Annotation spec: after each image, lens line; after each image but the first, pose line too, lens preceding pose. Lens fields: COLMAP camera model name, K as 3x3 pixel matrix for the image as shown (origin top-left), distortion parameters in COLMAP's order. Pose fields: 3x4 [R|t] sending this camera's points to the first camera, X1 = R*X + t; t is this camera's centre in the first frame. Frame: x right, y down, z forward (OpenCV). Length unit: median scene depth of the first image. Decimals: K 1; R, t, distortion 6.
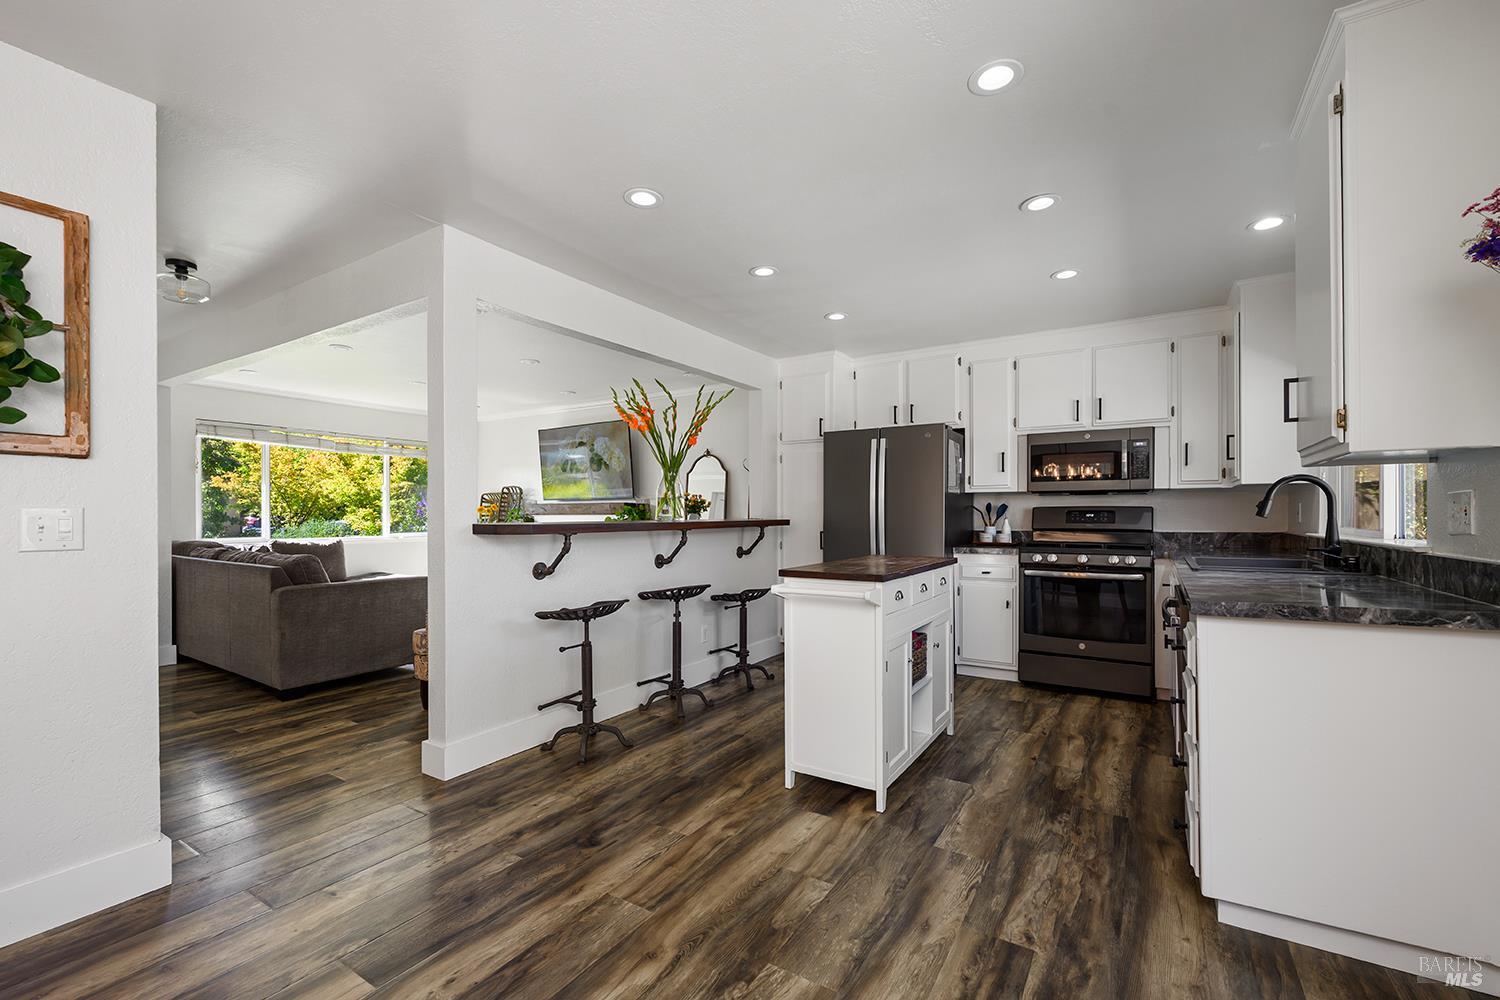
lens RADIAL K [[644.8, 0, 749.3], [0, 644.8, 515.5], [0, 0, 1]] dist [-0.005086, 0.001255]
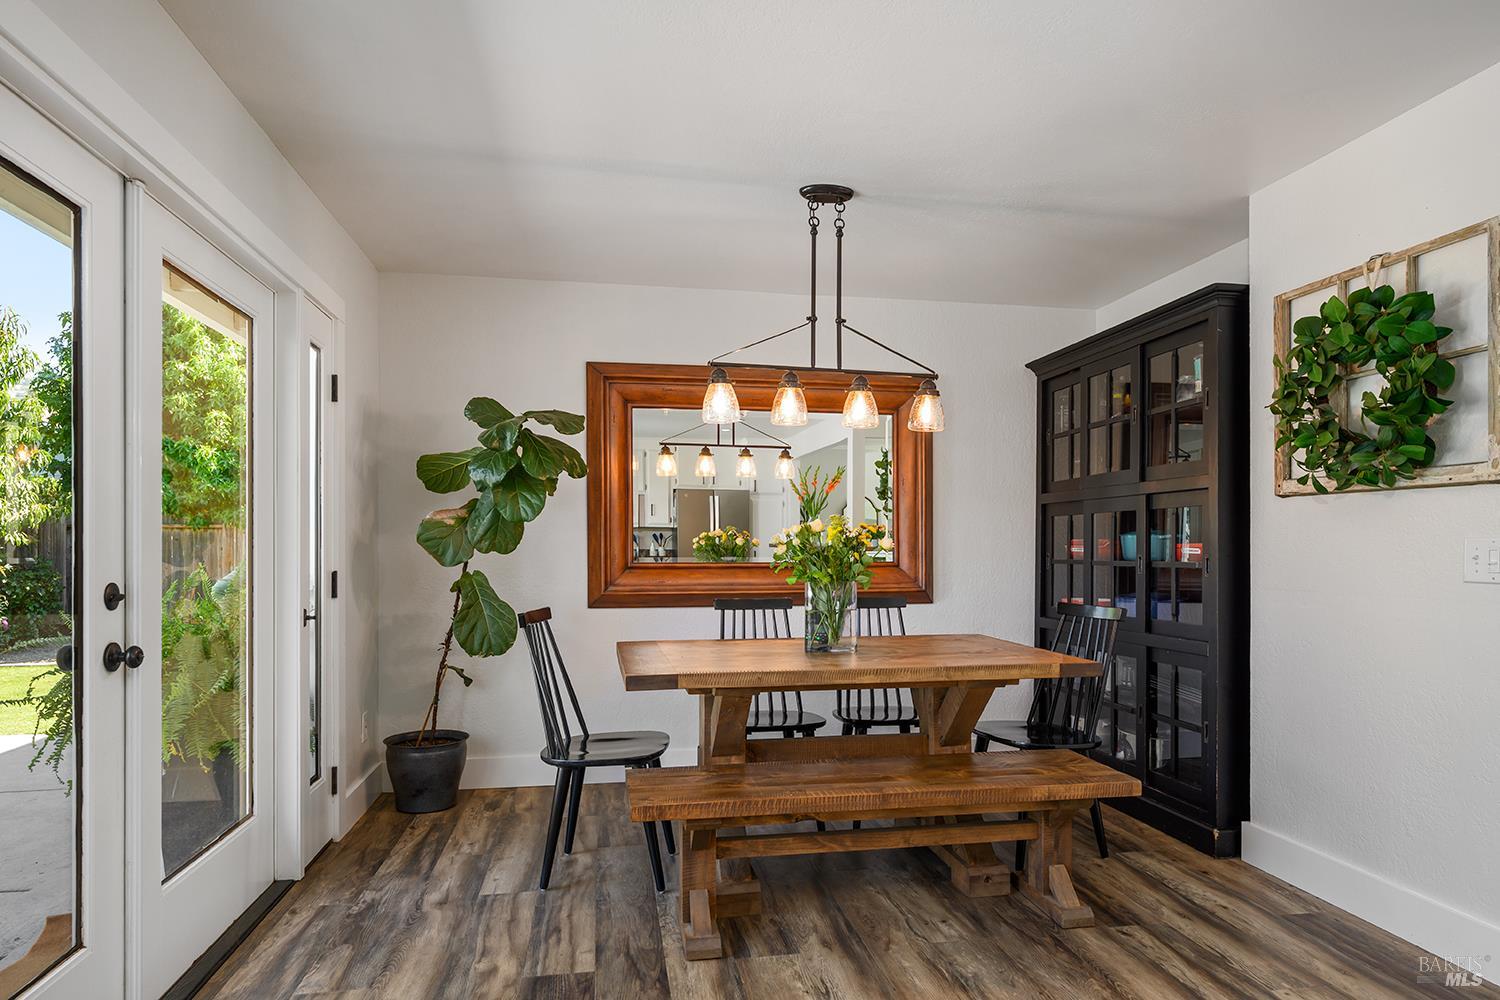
lens RADIAL K [[899.5, 0, 751.2], [0, 899.5, 542.8], [0, 0, 1]] dist [-0.003436, -0.002136]
pose [[-0.758482, 0.000283, -0.651694, 0.212440], [0.000140, 1.000000, 0.000272, -0.008151], [0.651694, 0.000116, -0.758482, 1.091211]]
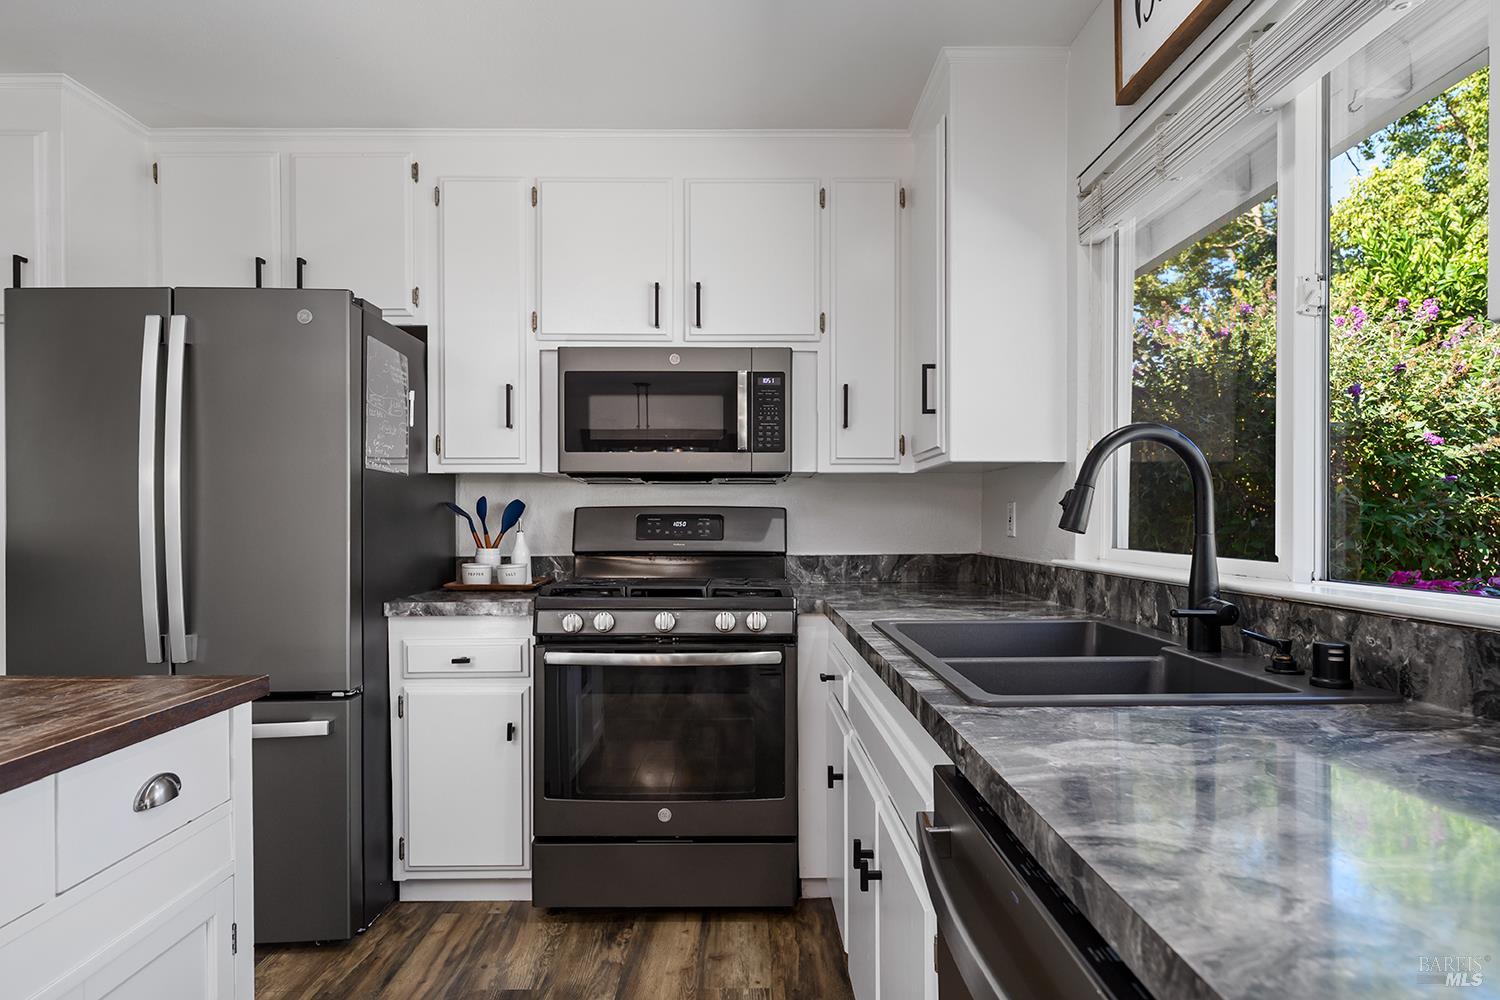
lens RADIAL K [[841.2, 0, 753.9], [0, 841.2, 521.9], [0, 0, 1]] dist [-0.006714, 0.003769]
pose [[0.840016, -0.000238, 0.542562, 0.240003], [0.000338, 1.000000, -0.000086, -0.002069], [-0.542562, 0.000255, 0.840016, 0.452776]]
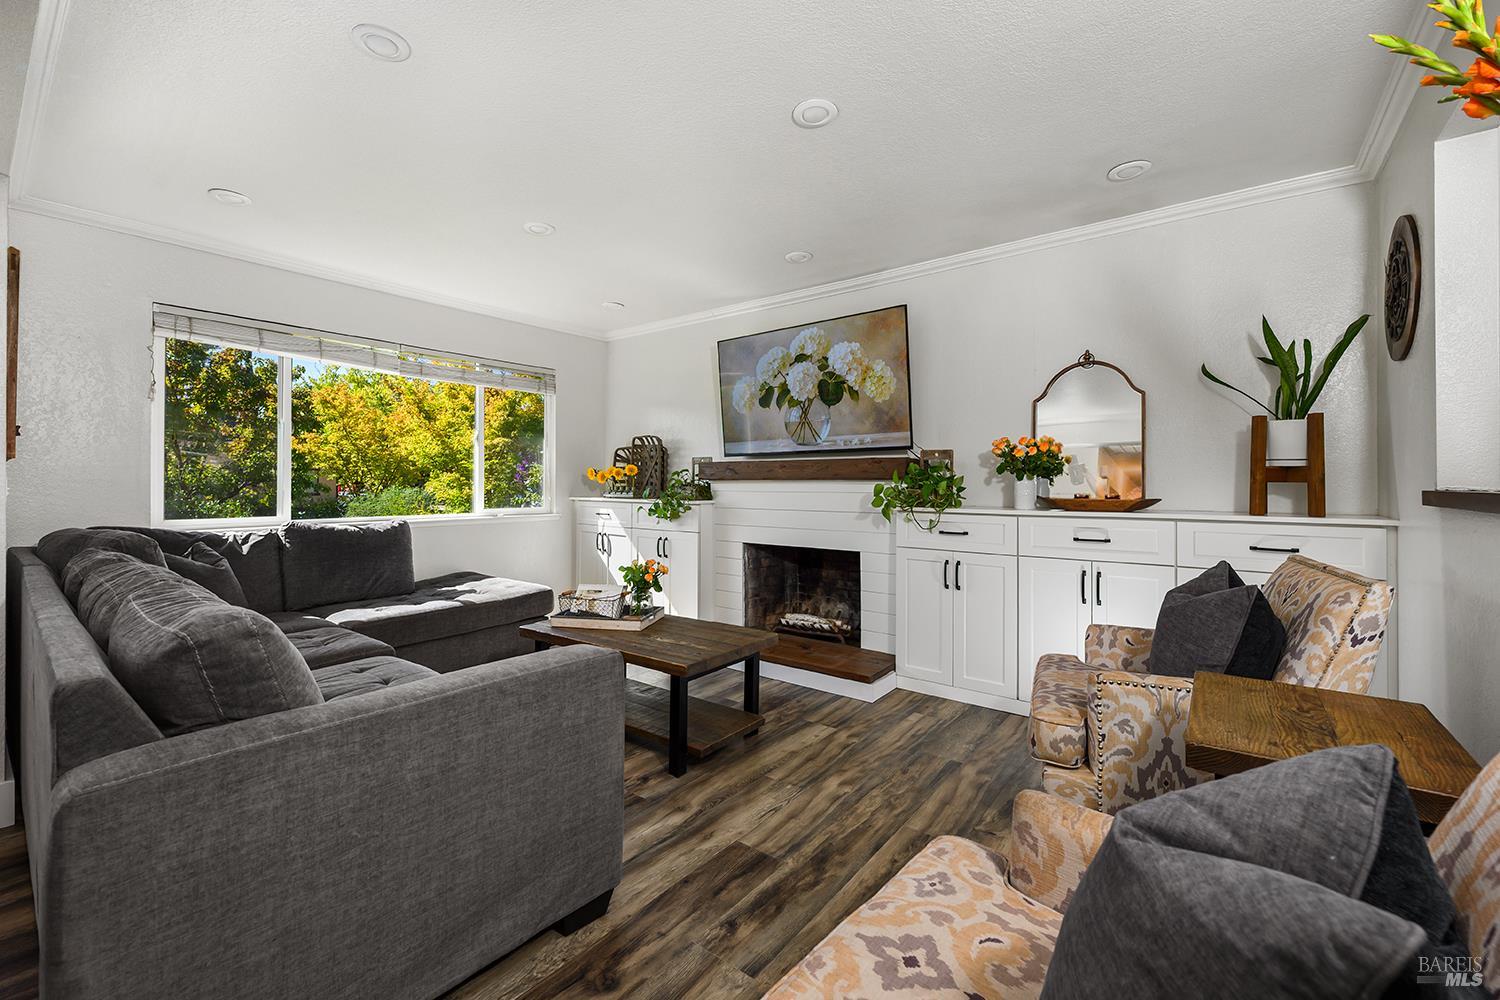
lens RADIAL K [[609.2, 0, 752.6], [0, 609.2, 492.7], [0, 0, 1]] dist [-0.012900, 0.003544]
pose [[0.996431, 0.005397, -0.084243, -0.439026], [-0.004121, 0.999874, 0.015315, 0.002729], [0.084315, -0.014913, 0.996328, 0.765441]]
